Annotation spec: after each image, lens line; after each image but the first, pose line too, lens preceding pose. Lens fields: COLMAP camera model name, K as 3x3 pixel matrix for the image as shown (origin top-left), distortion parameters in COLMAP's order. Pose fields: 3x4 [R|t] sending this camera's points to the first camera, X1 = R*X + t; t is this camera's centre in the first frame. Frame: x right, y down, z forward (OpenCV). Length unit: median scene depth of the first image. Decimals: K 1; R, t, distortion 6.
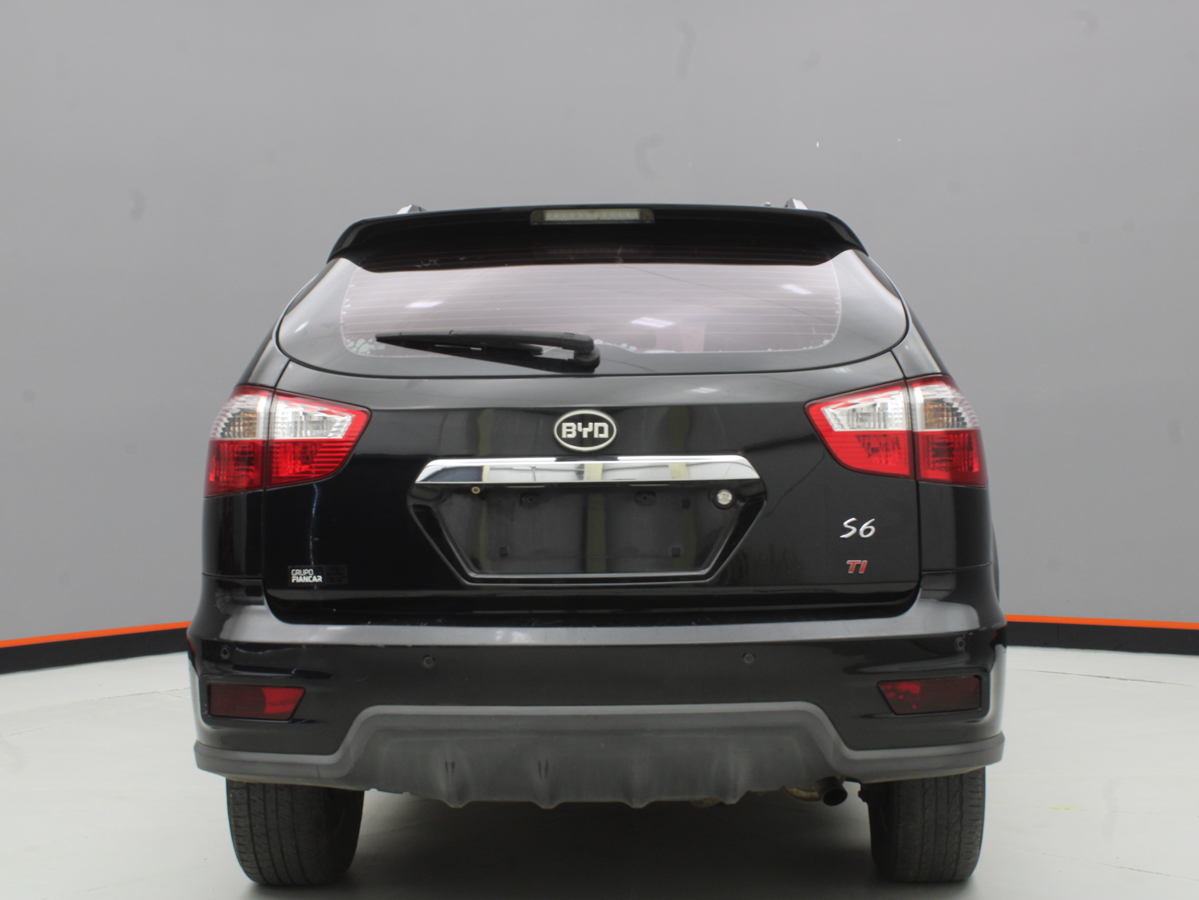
lens RADIAL K [[1803.7, 0, 599.5], [0, 1803.7, 450.0], [0, 0, 1]] dist [-0.098632, -0.043560]
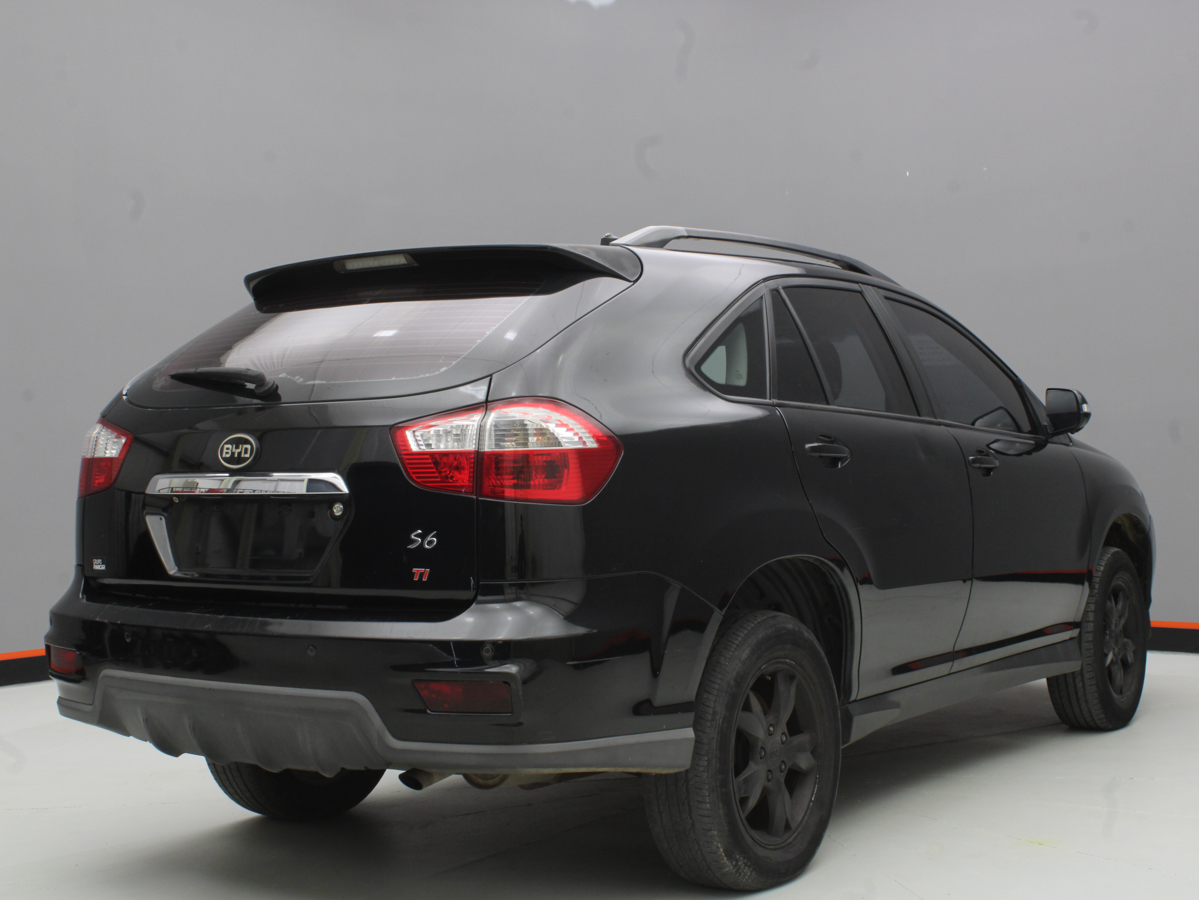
lens RADIAL K [[1682.6, 0, 599.5], [0, 1682.6, 450.0], [0, 0, 1]] dist [-0.034139, -0.005537]
pose [[0.839052, -0.000706, -0.544050, 0.786392], [0.003011, 0.999990, 0.003346, -0.014303], [0.544042, -0.004446, 0.839046, 0.193914]]
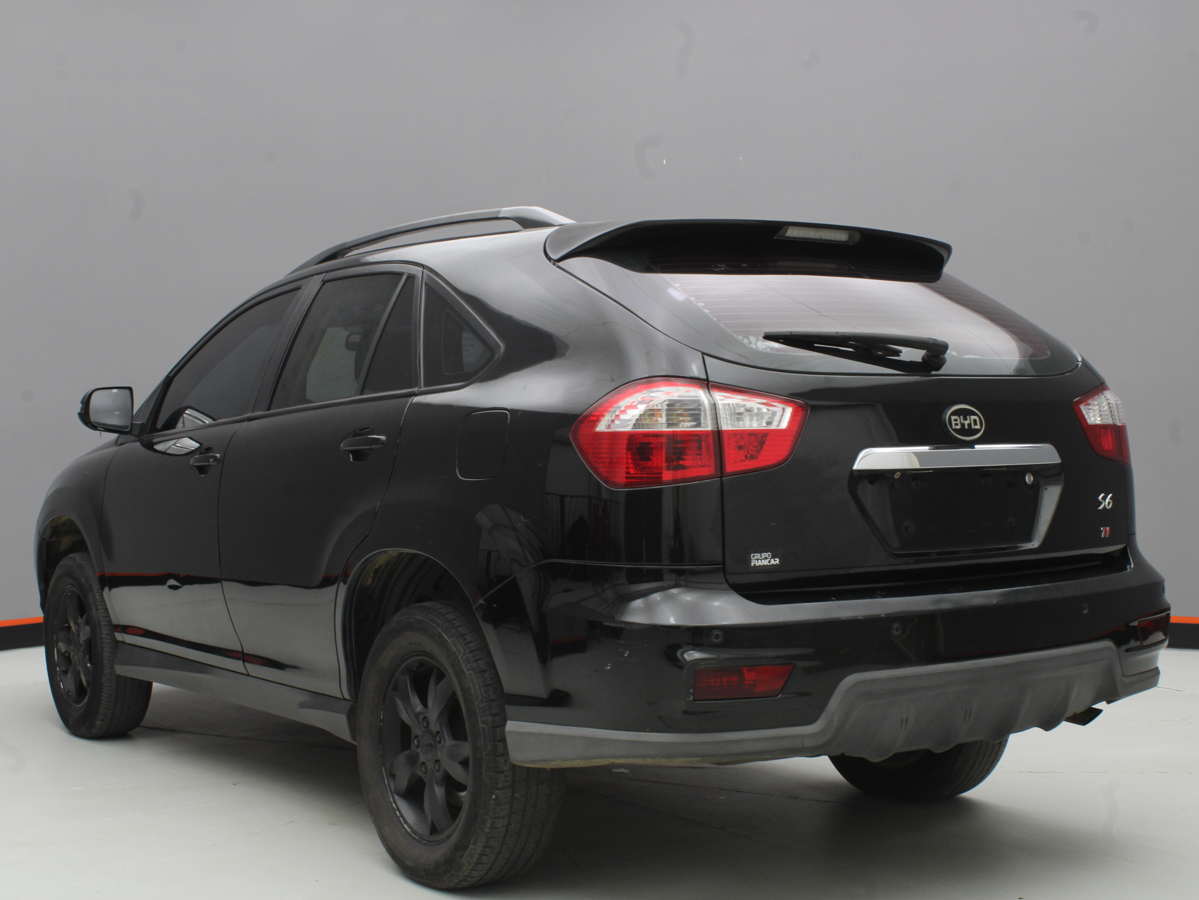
lens RADIAL K [[1725.4, 0, 599.5], [0, 1725.4, 450.0], [0, 0, 1]] dist [-0.103285, 0.009121]
pose [[0.805126, -0.003890, 0.593091, -0.841943], [0.008679, 0.999949, -0.005223, 0.010488], [-0.593040, 0.009352, 0.805118, 0.244058]]
